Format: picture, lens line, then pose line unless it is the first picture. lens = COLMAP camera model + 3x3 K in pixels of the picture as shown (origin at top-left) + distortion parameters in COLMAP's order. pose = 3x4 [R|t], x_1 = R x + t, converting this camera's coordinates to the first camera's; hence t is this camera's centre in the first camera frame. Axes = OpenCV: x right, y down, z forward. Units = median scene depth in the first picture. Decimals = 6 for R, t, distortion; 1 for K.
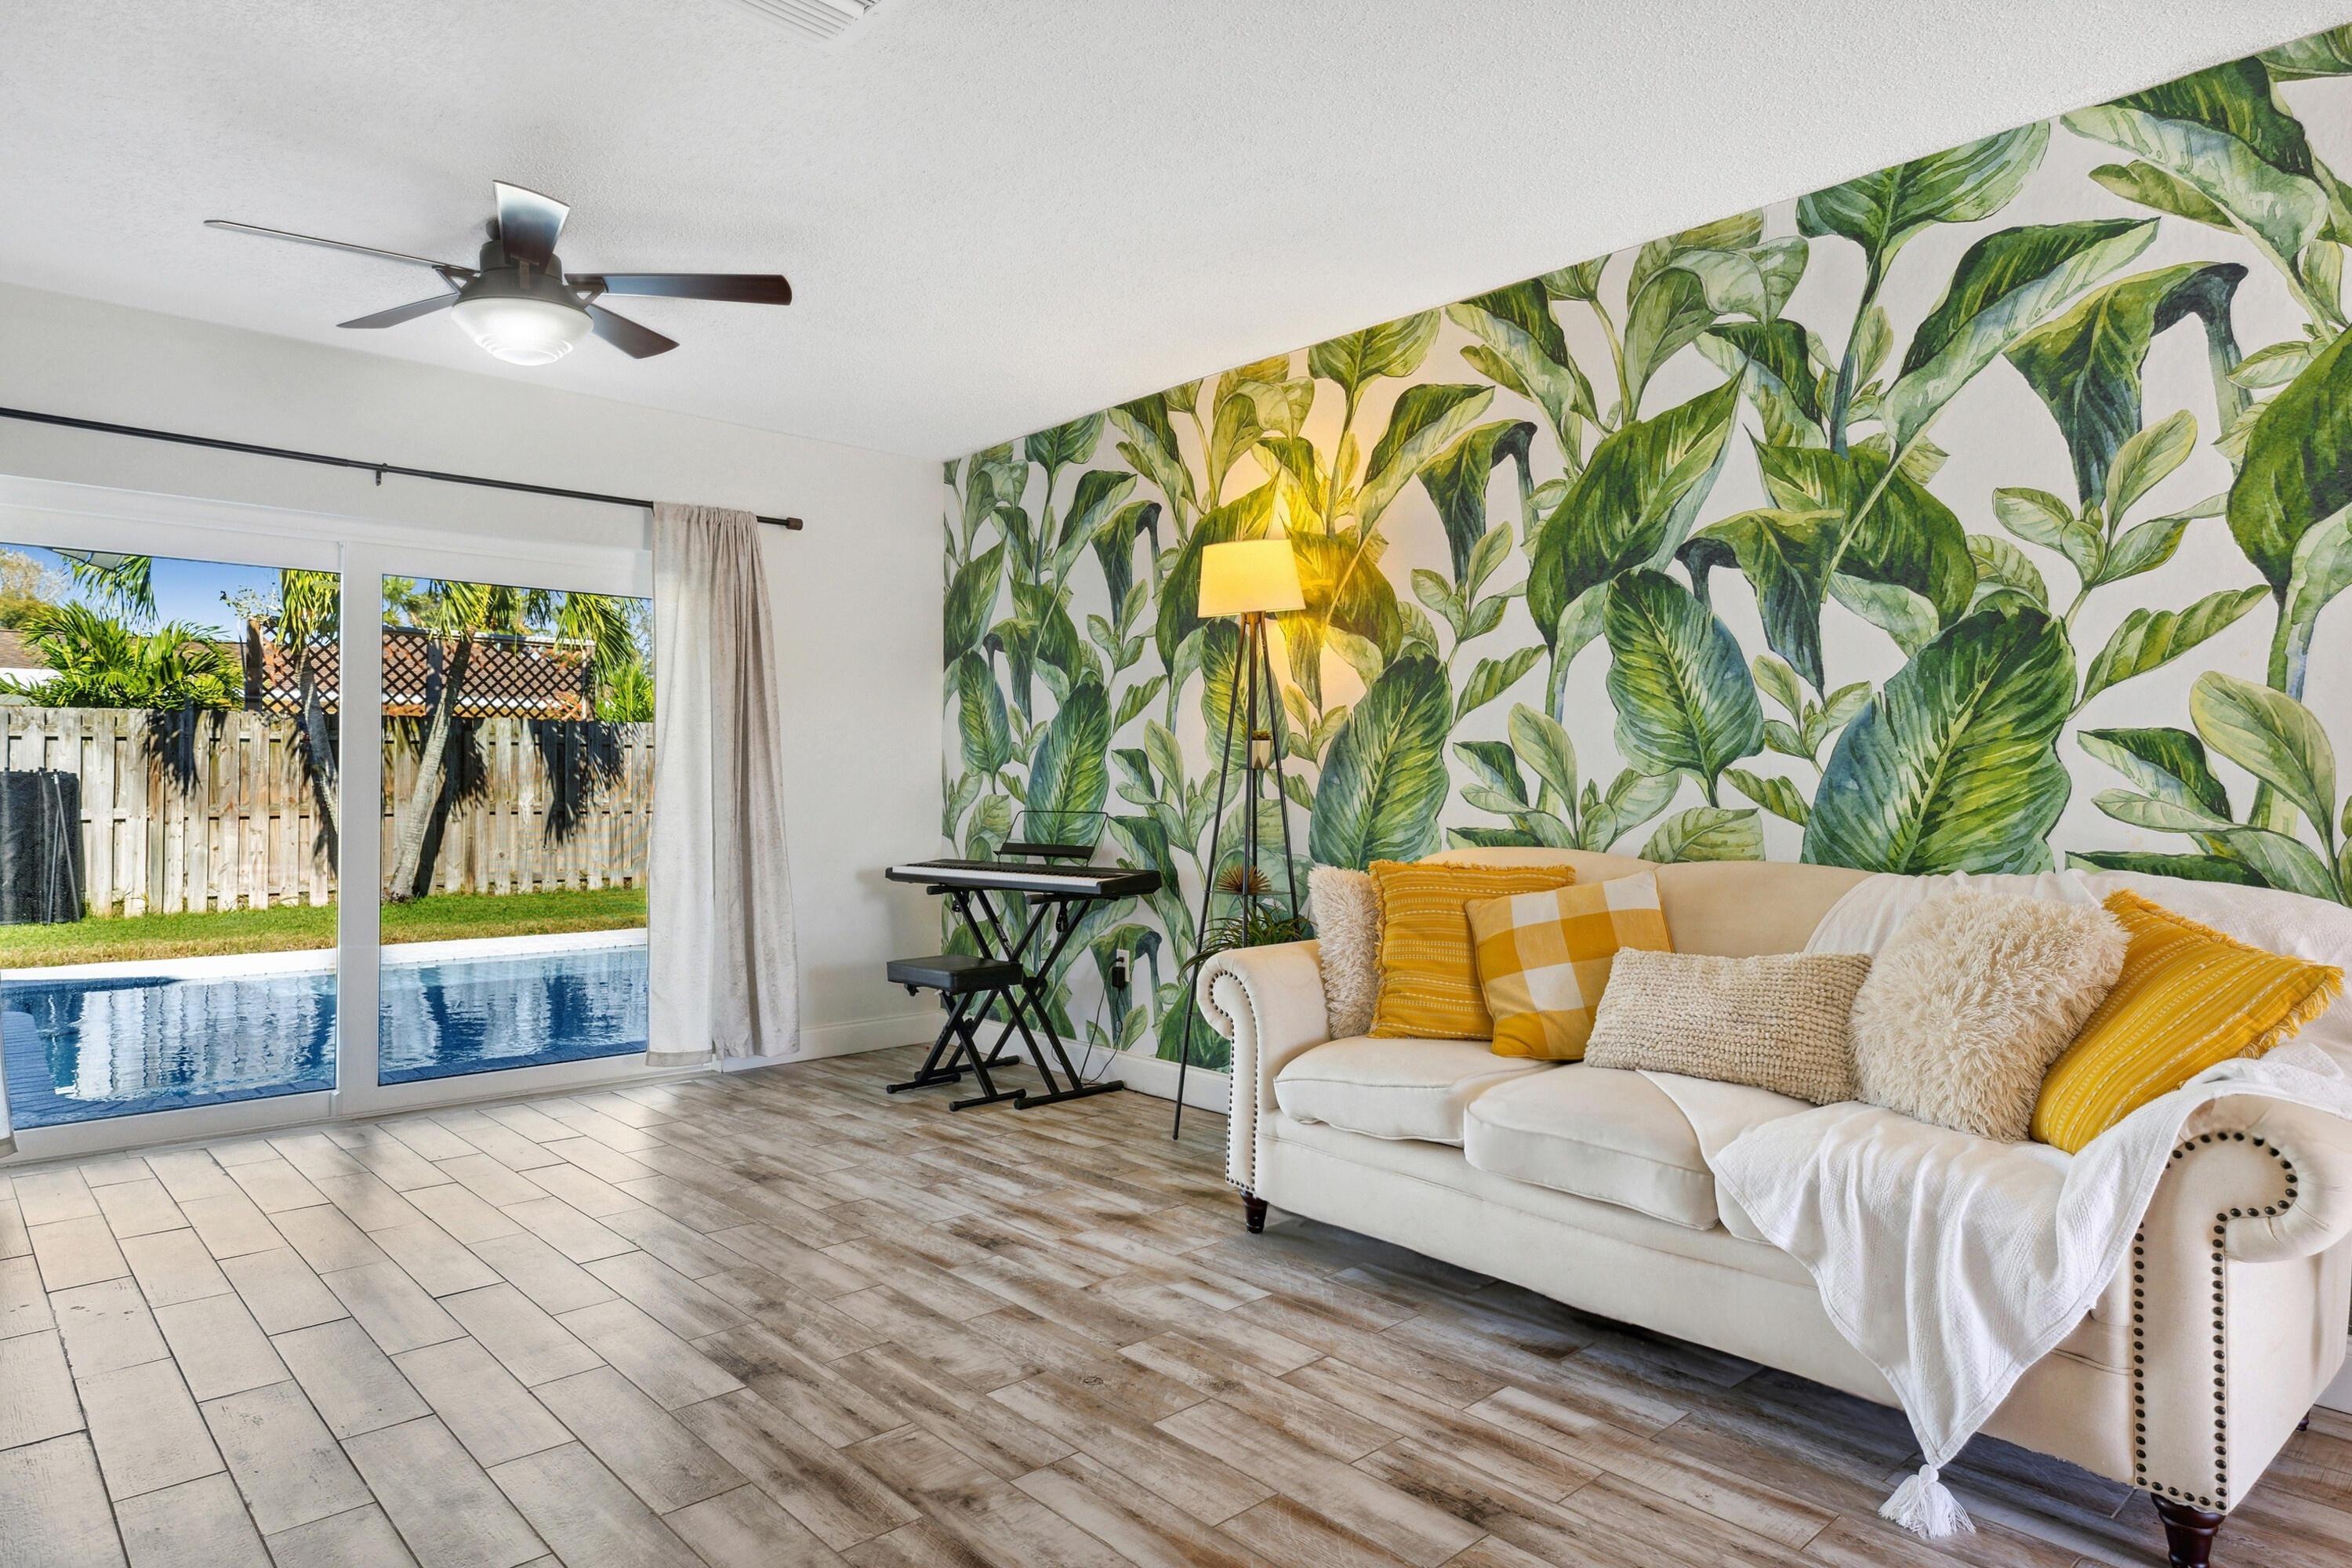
lens RADIAL K [[1361.5, 0, 1170.3], [0, 1361.5, 777.7], [0, 0, 1]] dist [0.011053, -0.001726]
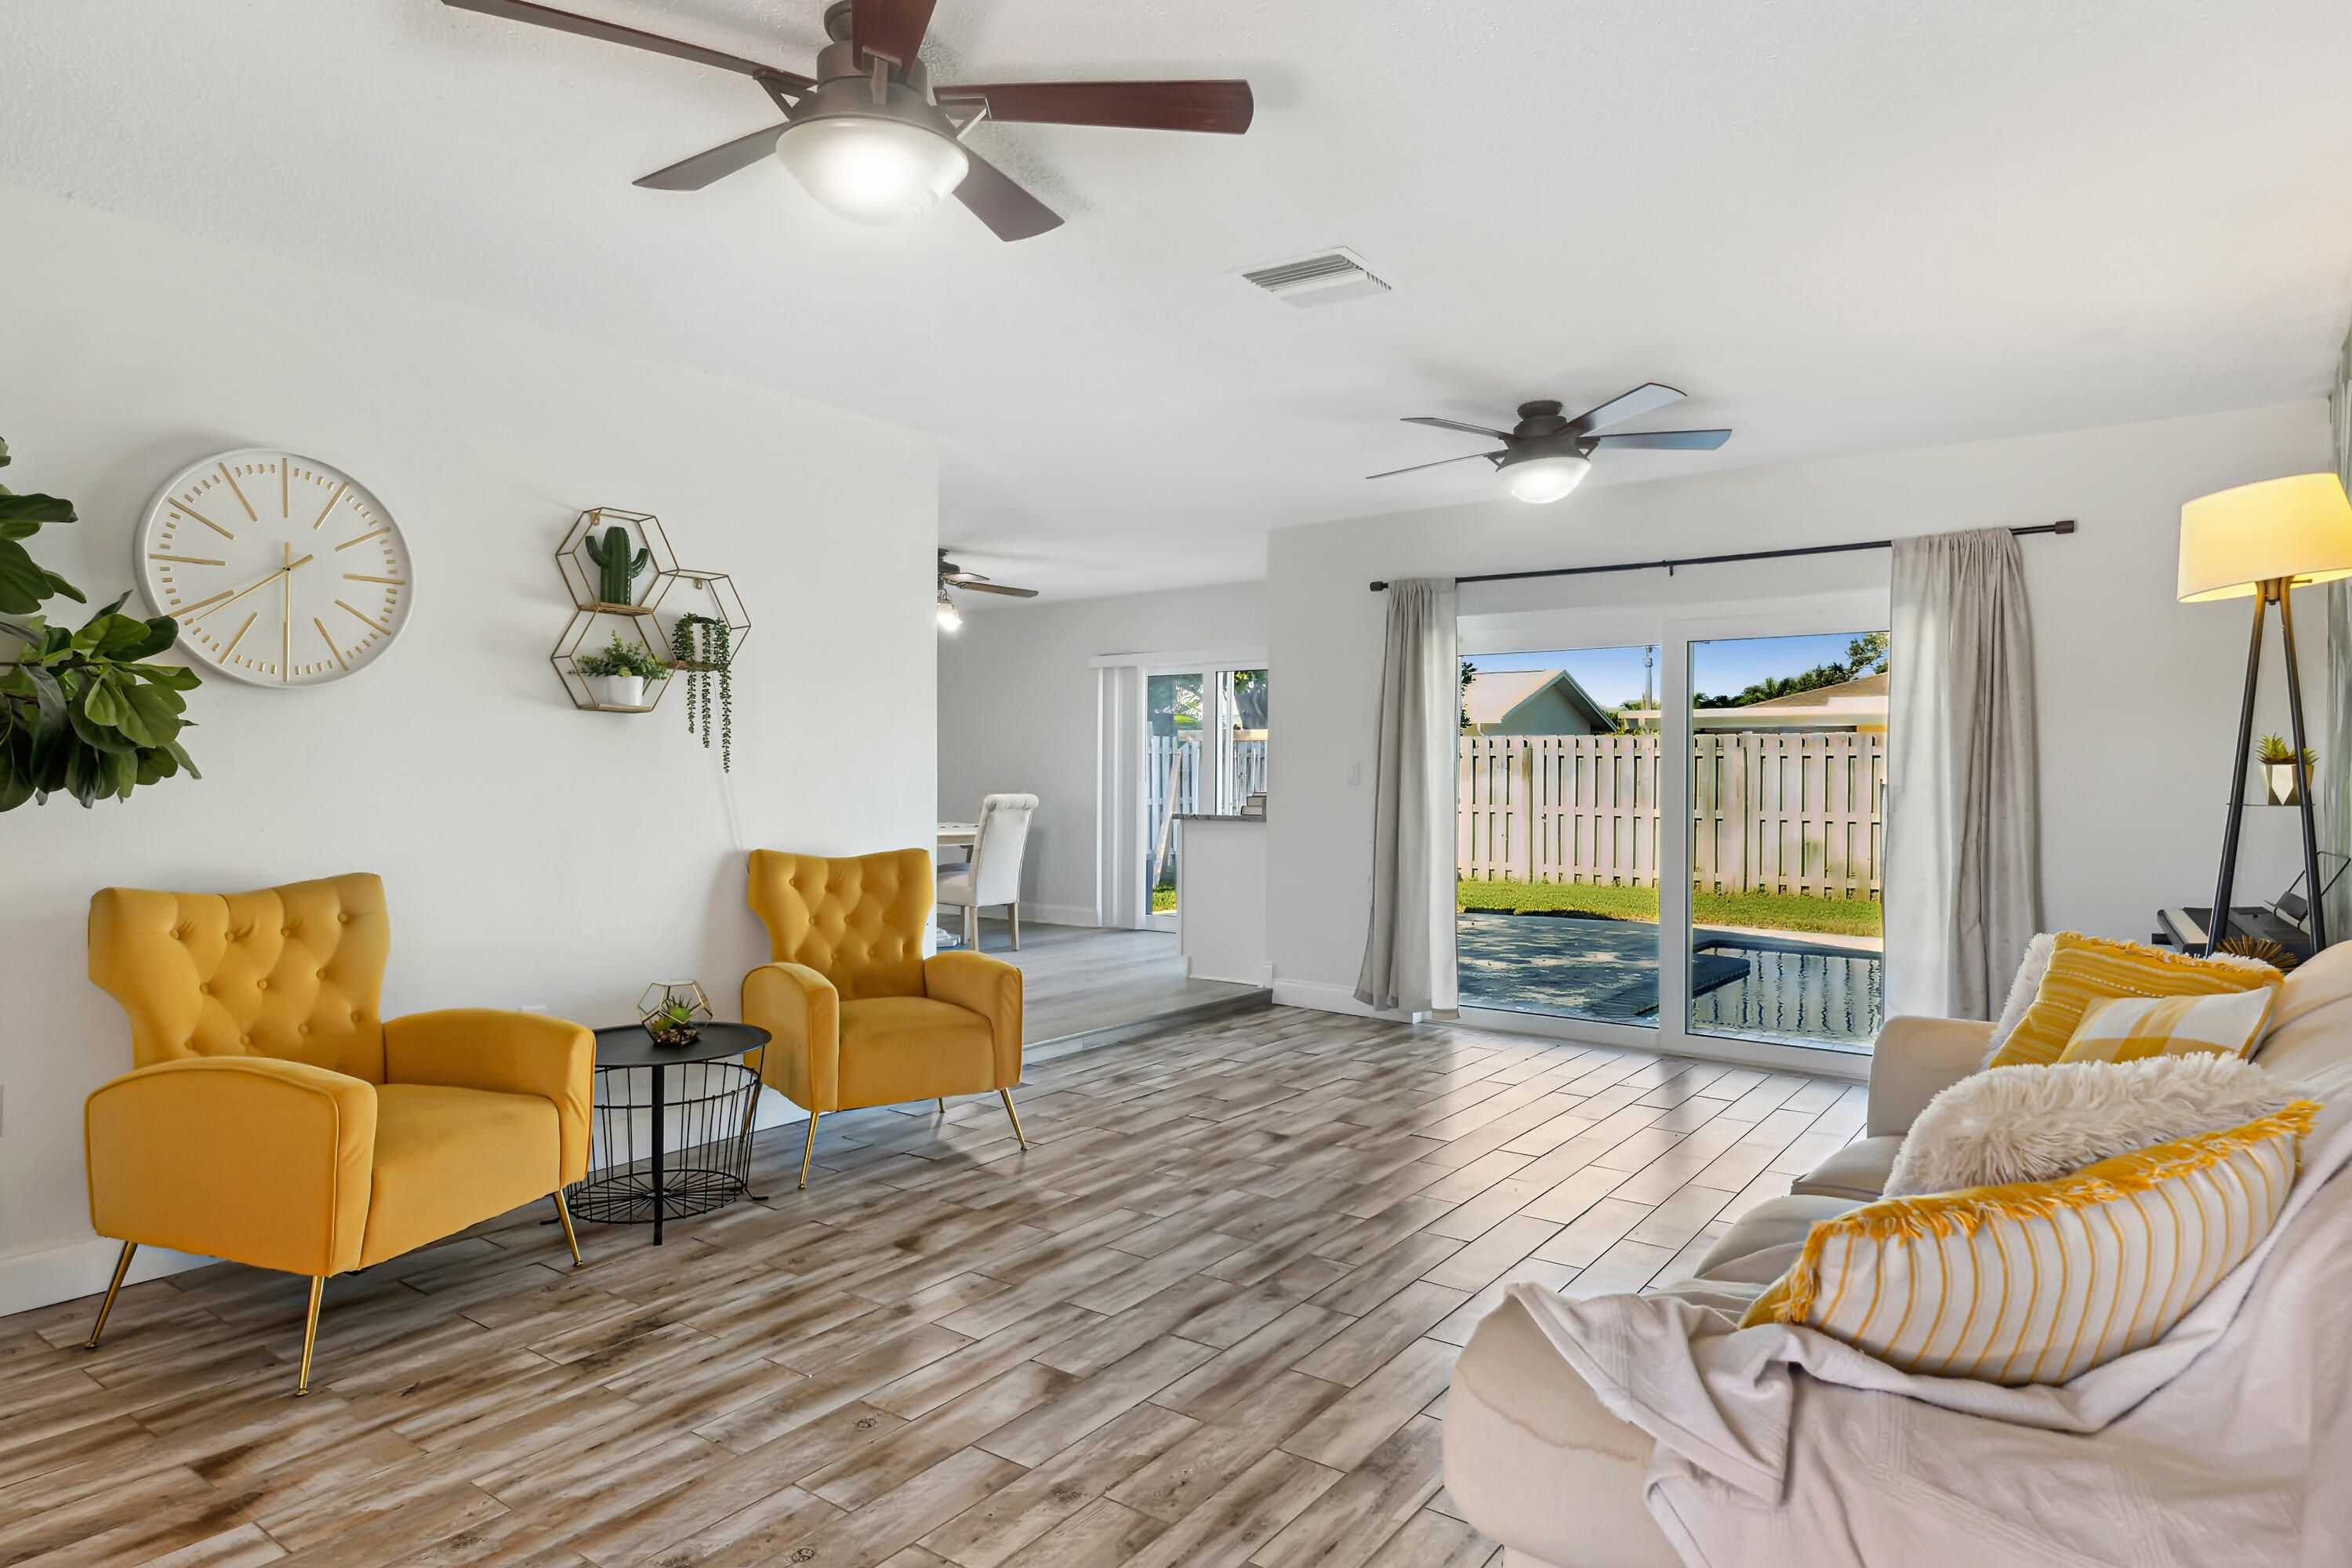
lens RADIAL K [[1361.5, 0, 1192.5], [0, 1361.5, 768.0], [0, 0, 1]] dist [0.011053, -0.001726]
pose [[0.211049, -0.005824, -0.977458, 0.710777], [-0.002742, 0.999975, -0.006551, -0.021800], [0.977472, 0.004063, 0.211028, 0.324264]]
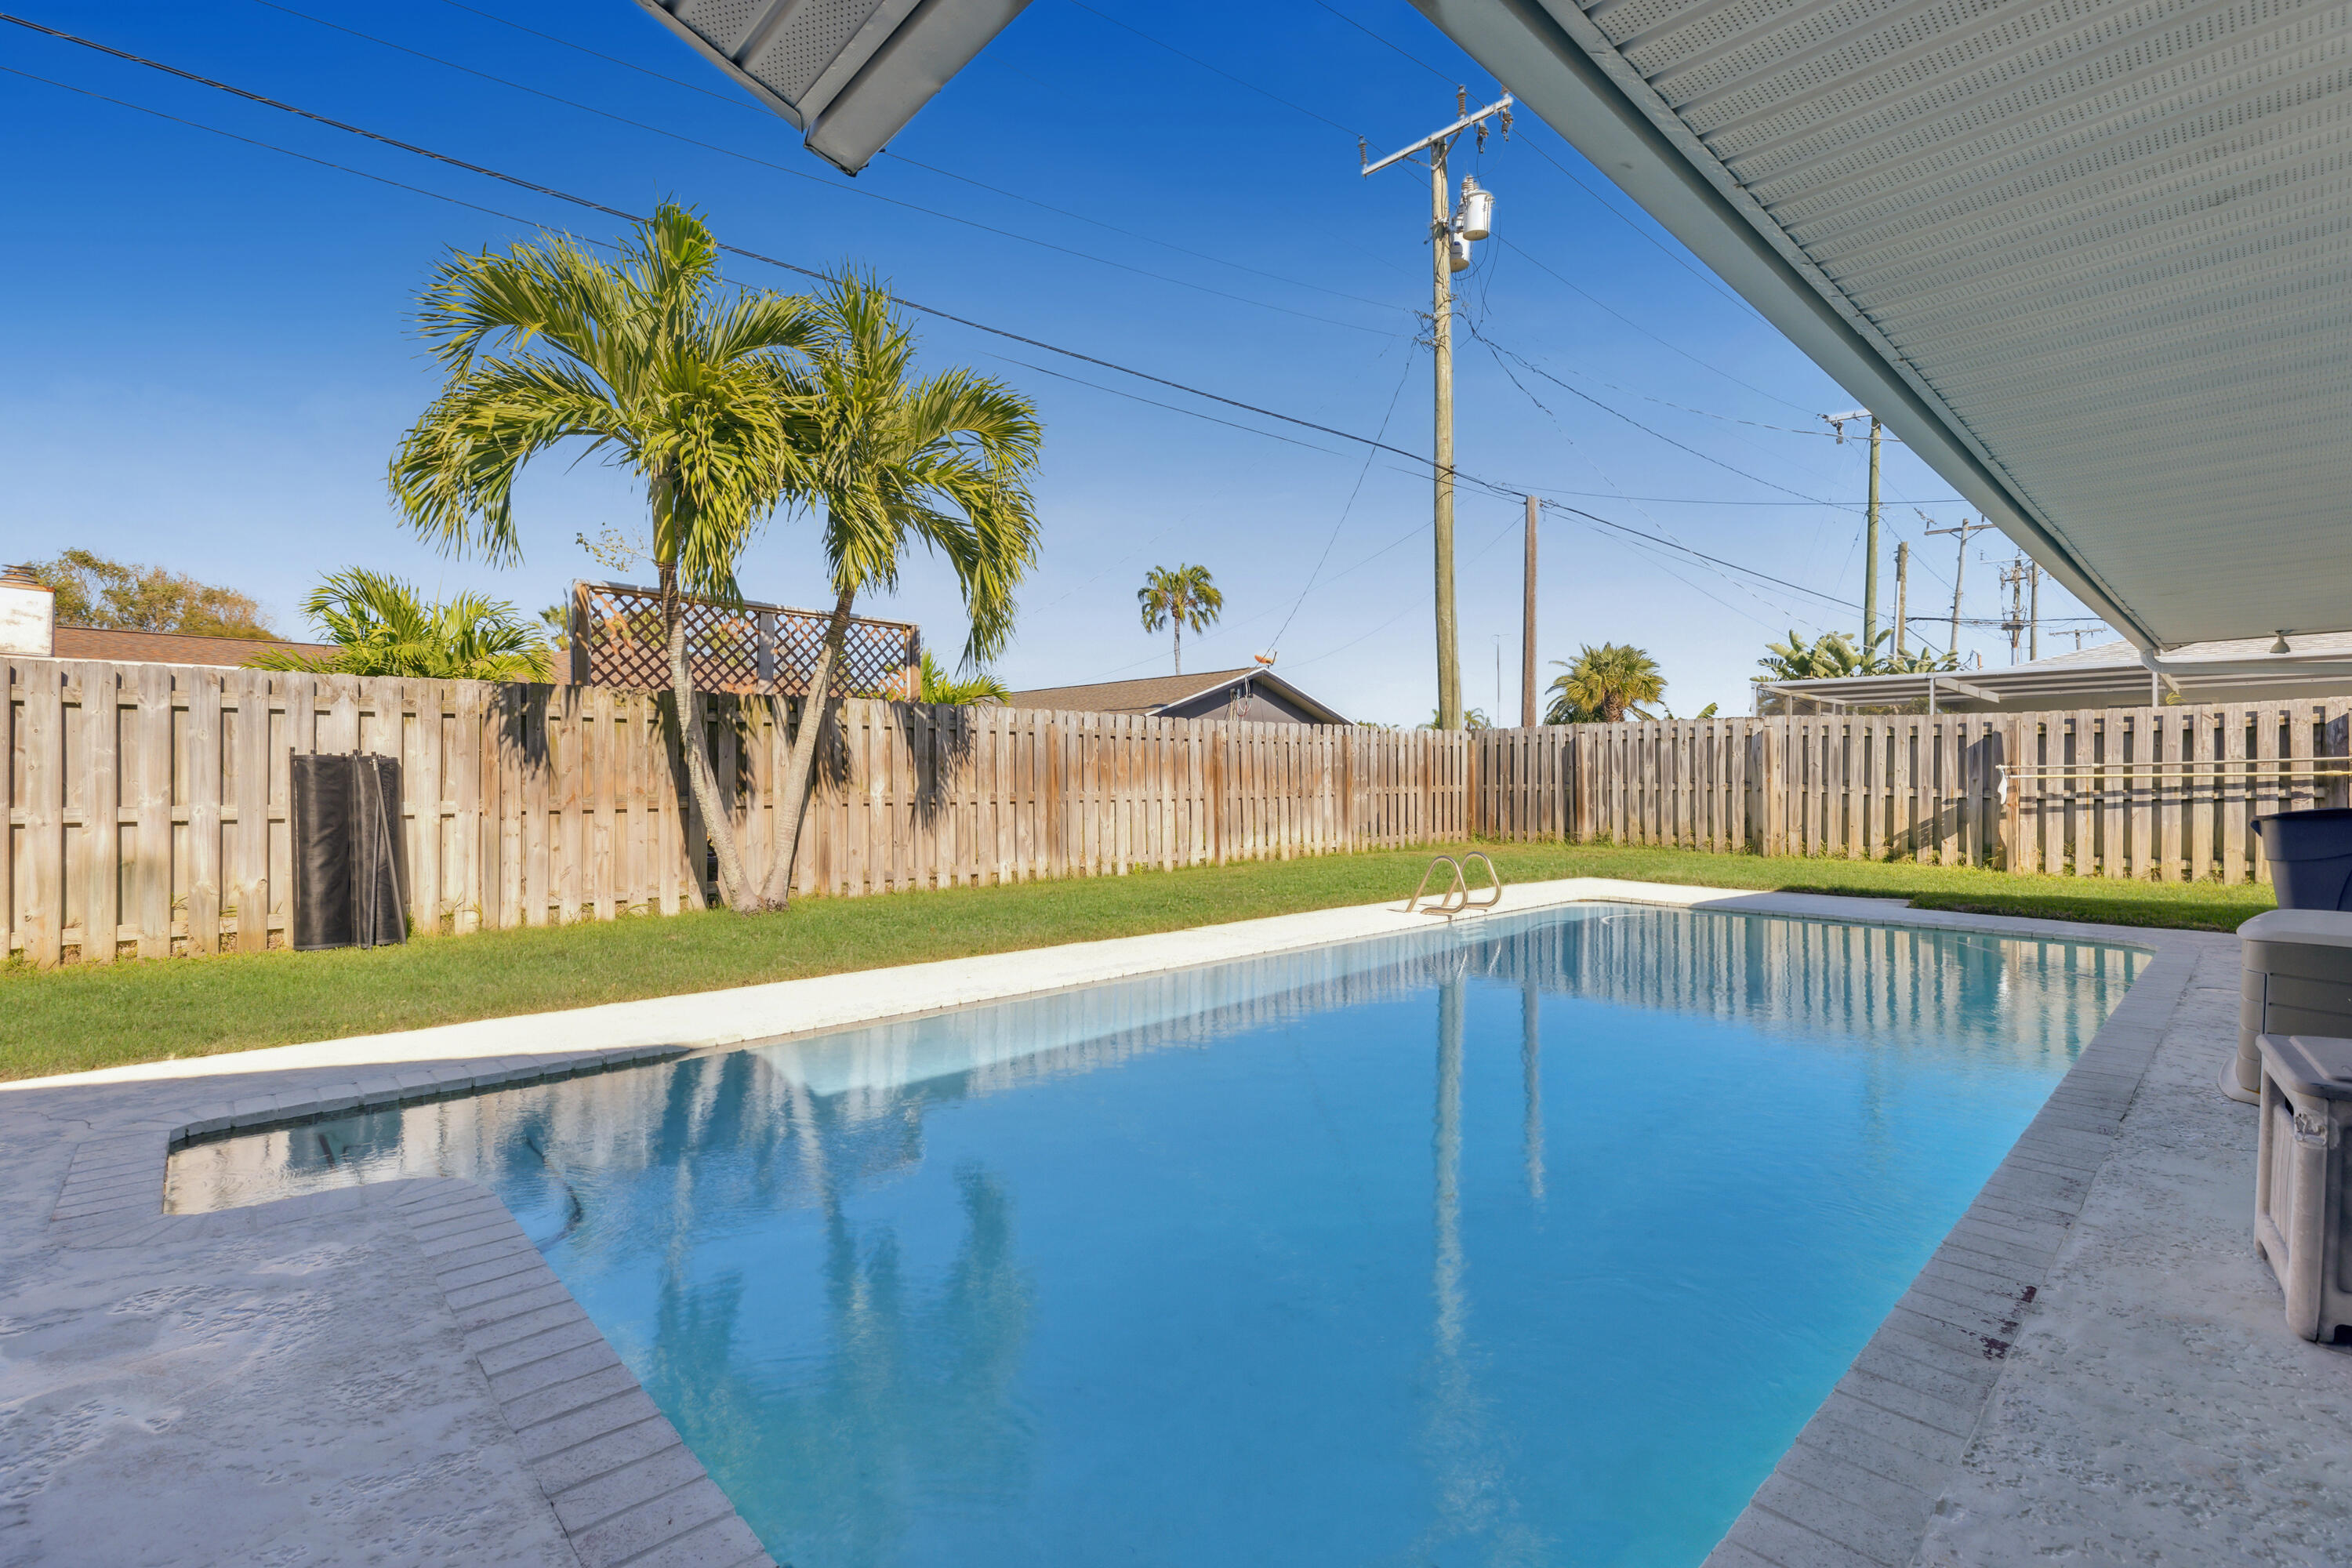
lens RADIAL K [[1068.7, 0, 1196.9], [0, 1068.7, 774.0], [0, 0, 1]] dist [0.003139, -0.000286]
pose [[0.998561, -0.007209, 0.053150, -1.181801], [0.007610, 0.999944, -0.007339, 0.048628], [-0.053094, 0.007733, 0.998560, 1.126894]]
